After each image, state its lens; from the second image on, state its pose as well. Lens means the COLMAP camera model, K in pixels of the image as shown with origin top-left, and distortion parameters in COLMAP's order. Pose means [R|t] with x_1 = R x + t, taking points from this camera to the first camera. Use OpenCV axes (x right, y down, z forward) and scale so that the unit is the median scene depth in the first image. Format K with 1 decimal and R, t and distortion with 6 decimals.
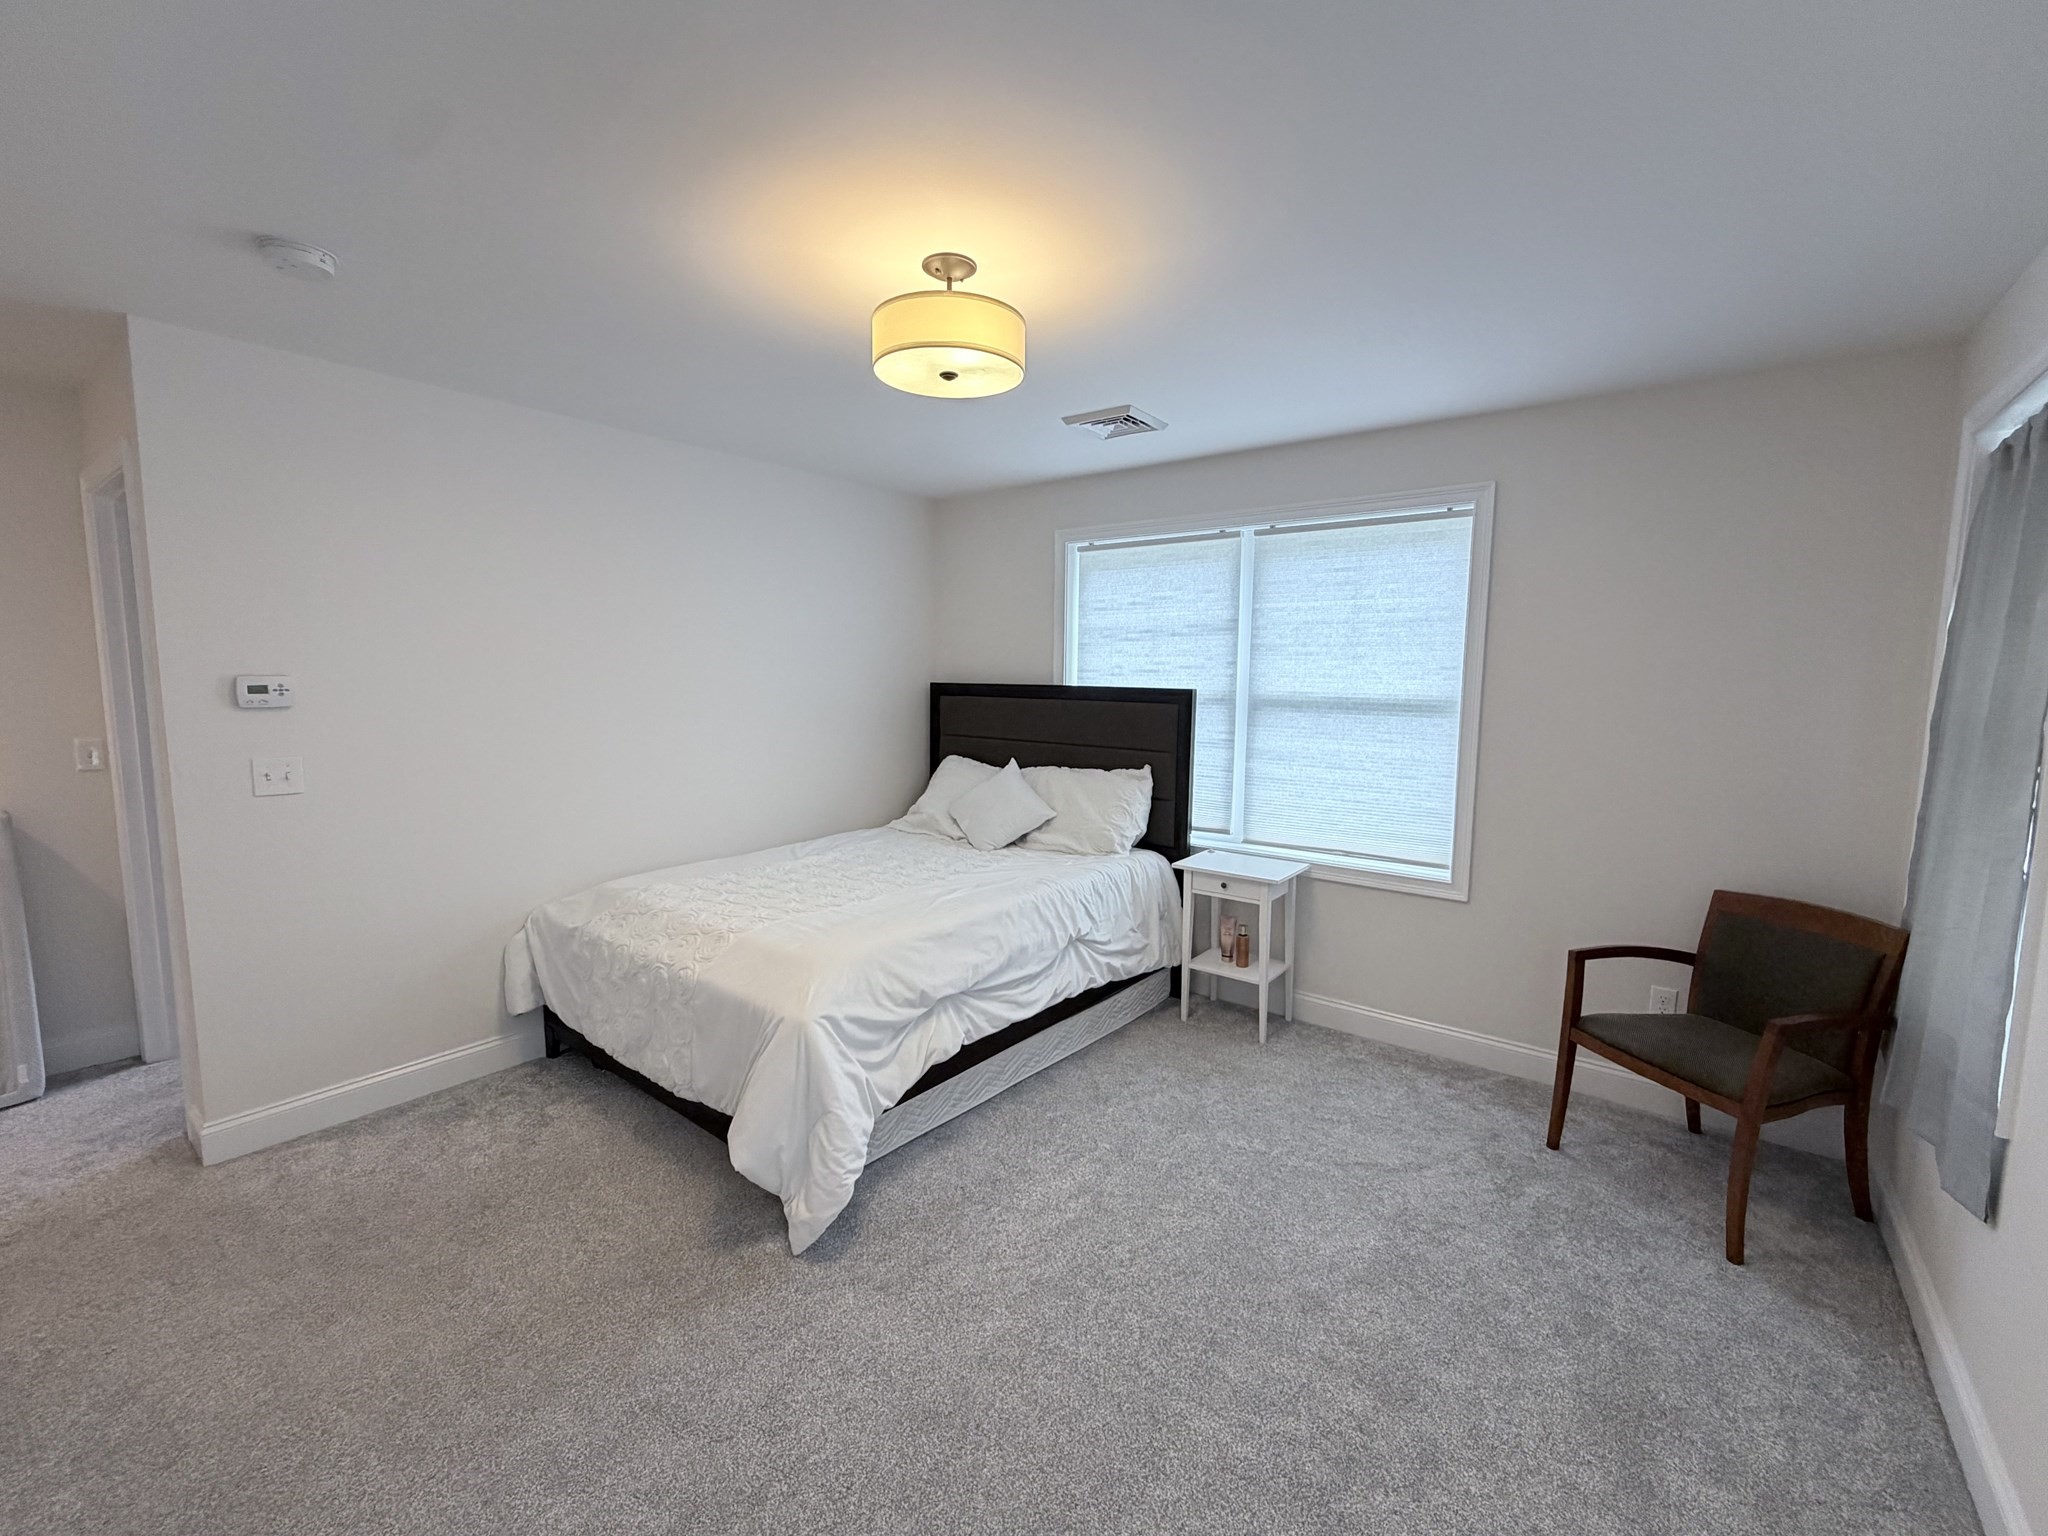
lens RADIAL K [[822.5, 0, 974.9], [0, 822.5, 763.0], [0, 0, 1]] dist [0.002286, -0.000415]
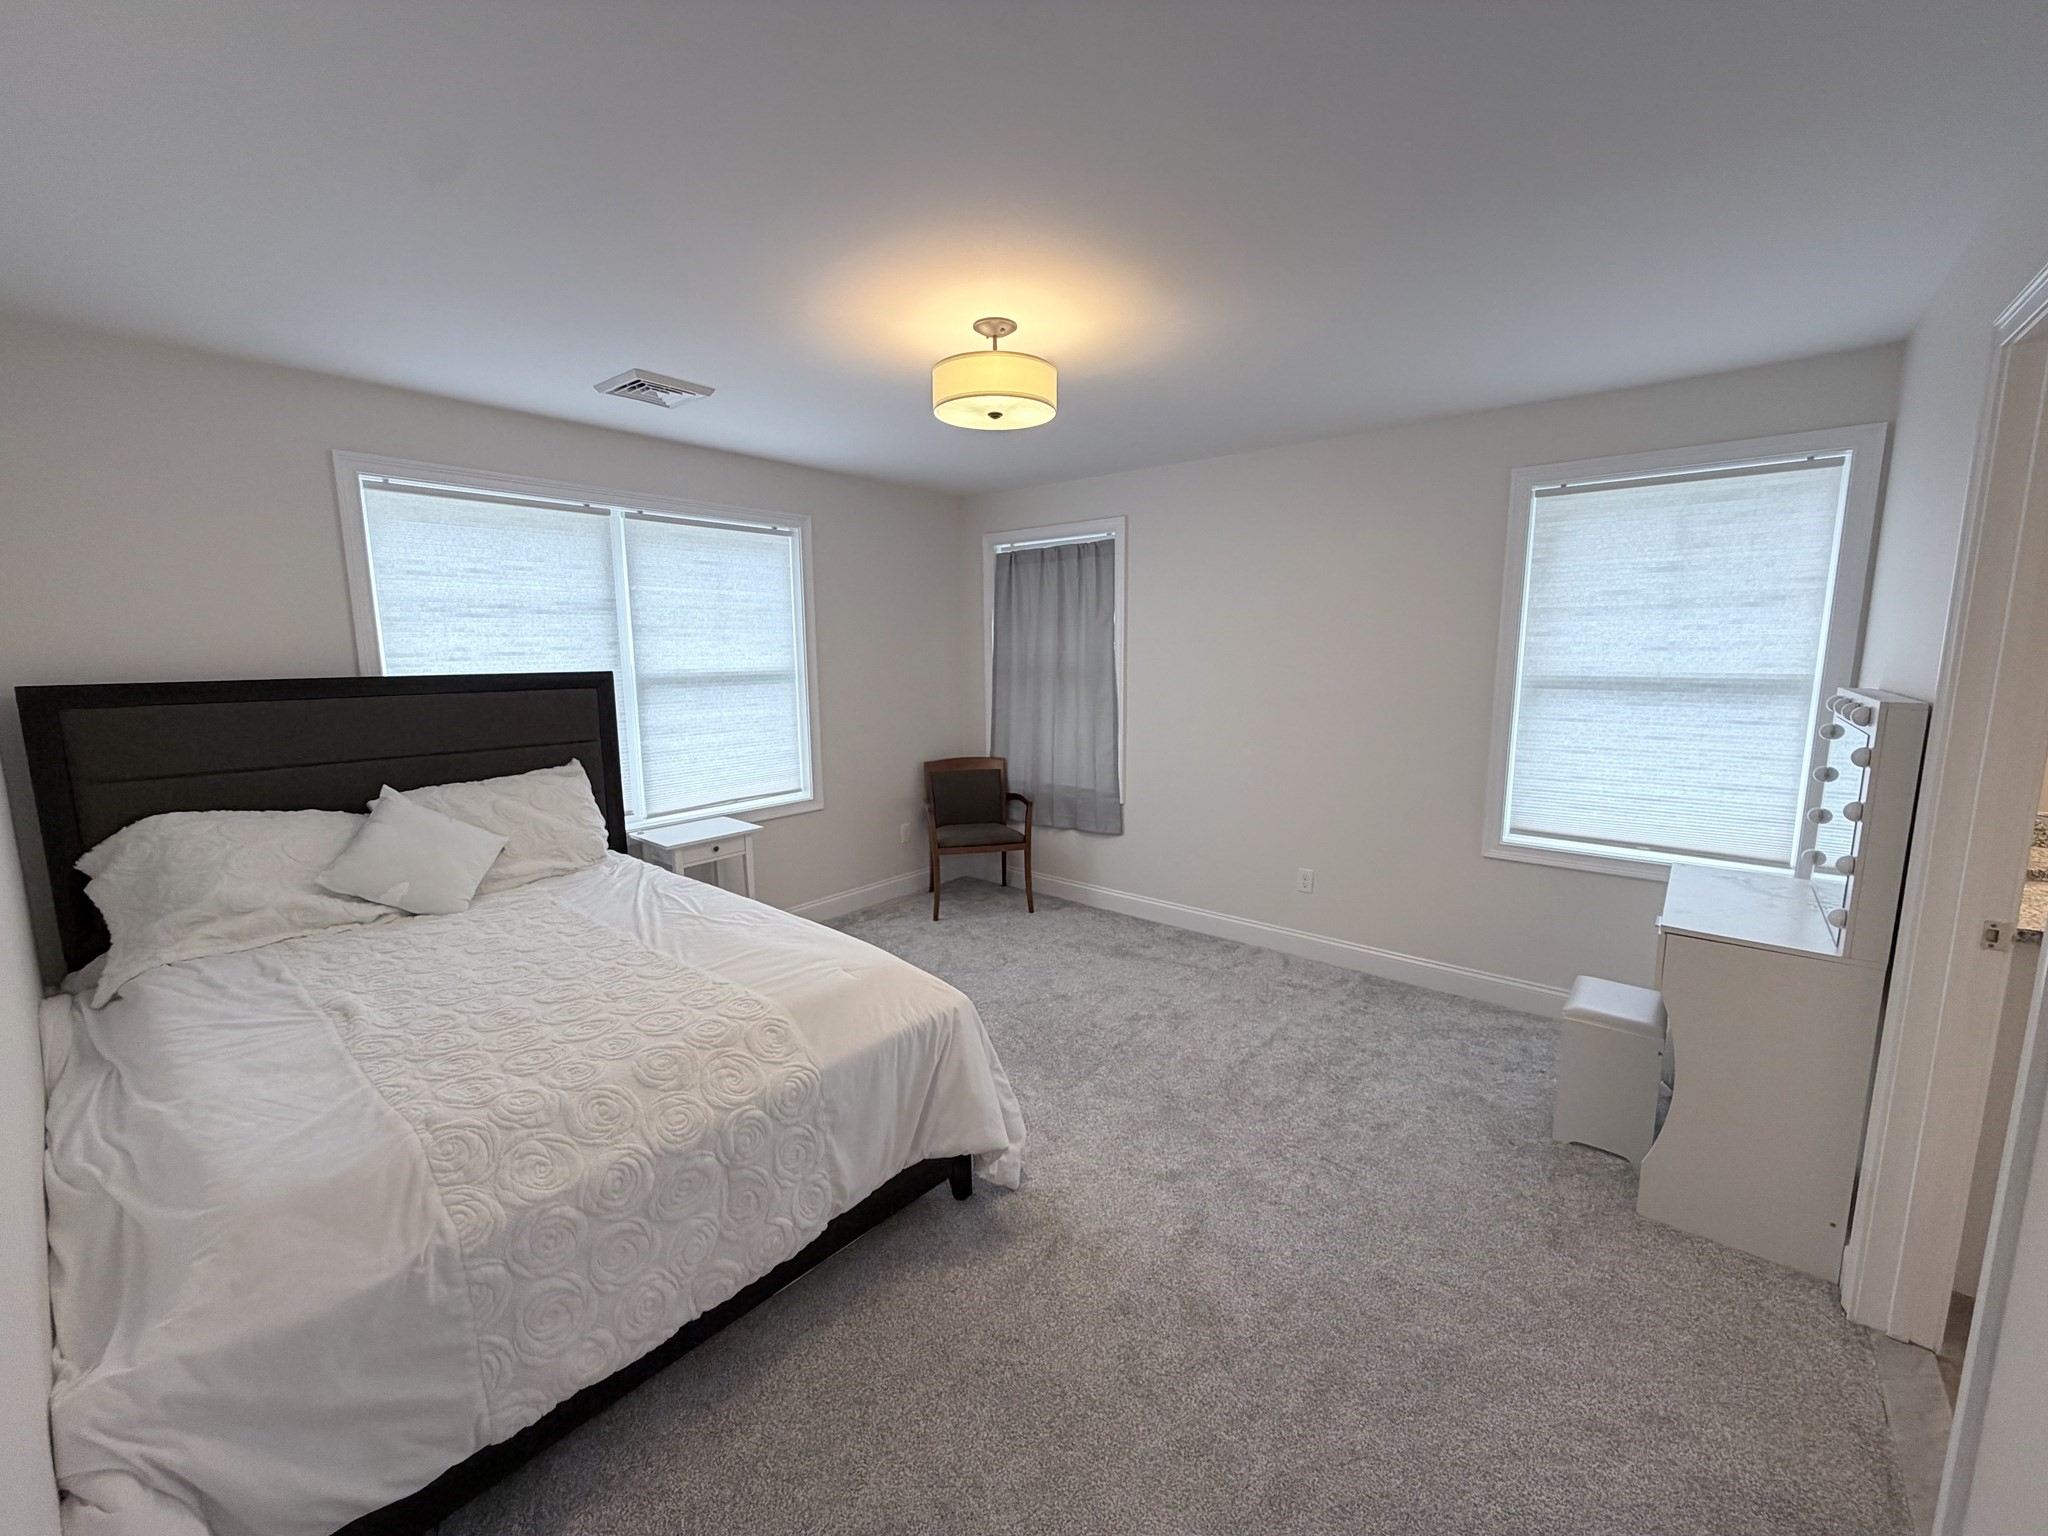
lens RADIAL K [[822.5, 0, 1025.9], [0, 822.5, 765.7], [0, 0, 1]] dist [0.002286, -0.000415]
pose [[0.034582, -0.157005, 0.986992, -0.675040], [0.117635, 0.981357, 0.151987, -0.070004], [-0.992455, 0.110849, 0.052406, 0.476203]]
